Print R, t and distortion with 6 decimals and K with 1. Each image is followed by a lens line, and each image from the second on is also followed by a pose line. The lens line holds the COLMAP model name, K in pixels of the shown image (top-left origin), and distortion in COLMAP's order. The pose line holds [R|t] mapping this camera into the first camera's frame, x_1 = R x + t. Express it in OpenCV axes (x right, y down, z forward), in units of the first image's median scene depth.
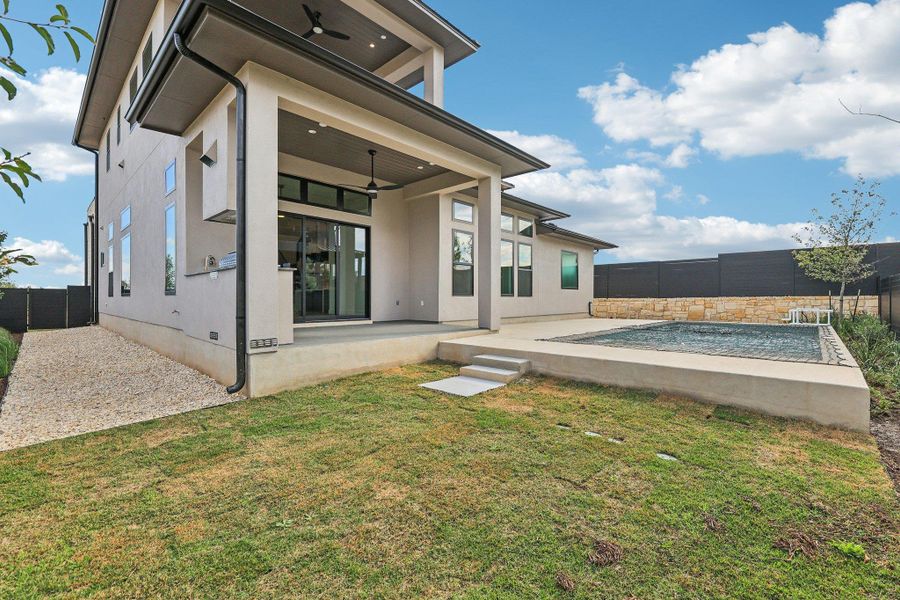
lens RADIAL K [[389.9, 0, 450.5], [0, 389.9, 302.4], [0, 0, 1]] dist [-0.002163, -0.000026]
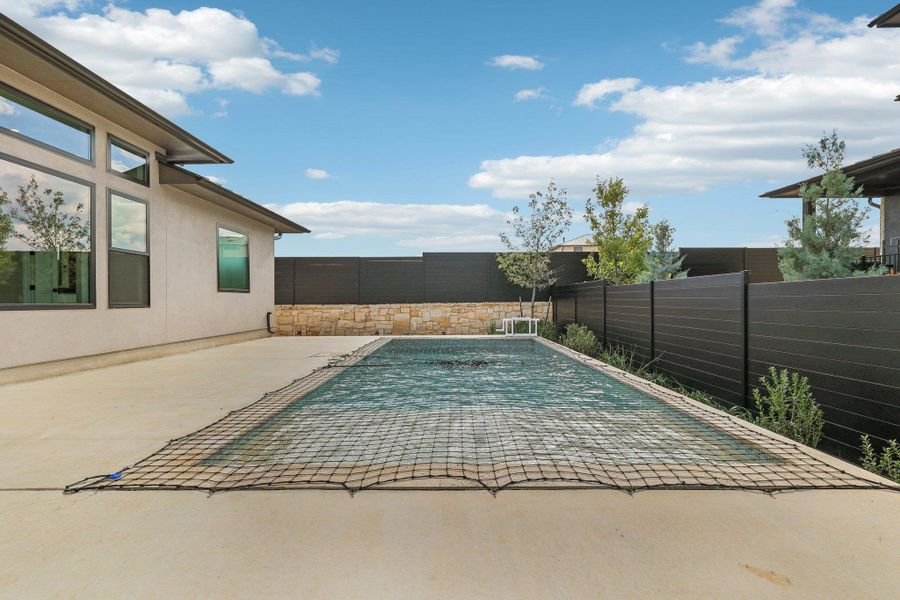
lens RADIAL K [[429.1, 0, 450.0], [0, 429.1, 300.0], [0, 0, 1]] dist [0.000739, 0.000209]
pose [[0.734497, -0.002483, 0.678608, 0.115326], [0.010402, 0.999917, -0.007600, -0.015559], [-0.678533, 0.012642, 0.734461, 0.330448]]
